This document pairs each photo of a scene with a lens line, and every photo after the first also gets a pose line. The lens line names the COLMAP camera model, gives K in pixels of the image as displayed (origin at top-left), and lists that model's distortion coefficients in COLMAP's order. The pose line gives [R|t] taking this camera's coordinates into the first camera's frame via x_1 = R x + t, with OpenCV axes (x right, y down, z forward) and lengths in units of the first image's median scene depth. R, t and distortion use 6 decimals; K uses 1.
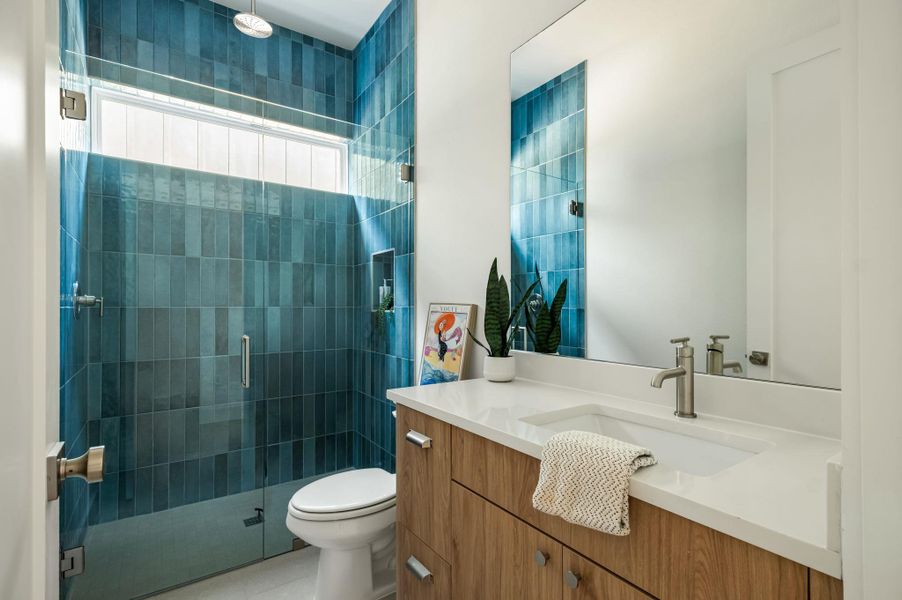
lens RADIAL K [[428.5, 0, 452.2], [0, 428.5, 303.0], [0, 0, 1]] dist [0.003366, 0.000047]
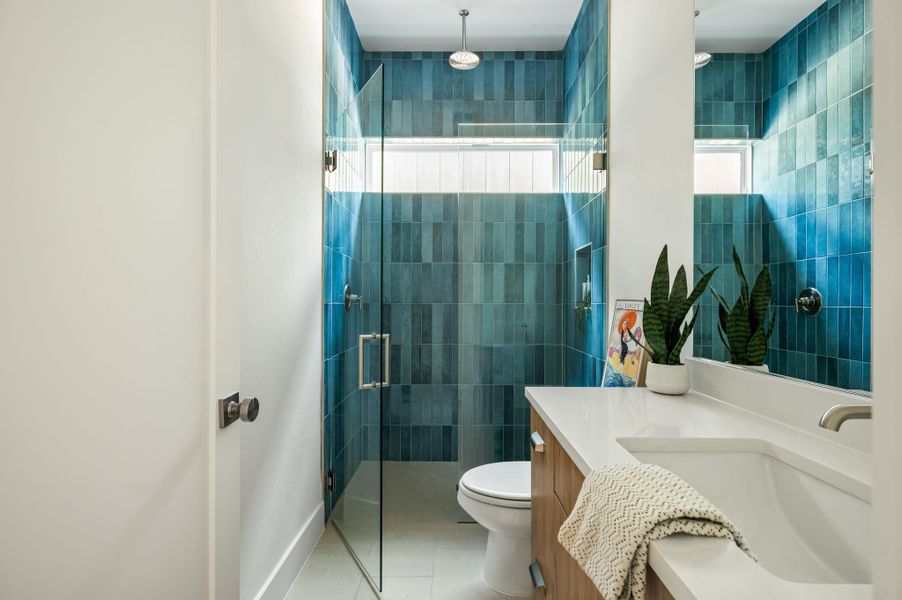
lens RADIAL K [[413.8, 0, 451.0], [0, 413.8, 300.0], [0, 0, 1]] dist [0.001525, -0.000104]
pose [[0.814539, -0.001489, -0.580107, 0.146075], [0.001622, 0.999999, -0.000289, 0.000807], [0.580107, -0.000705, 0.814540, 0.064869]]
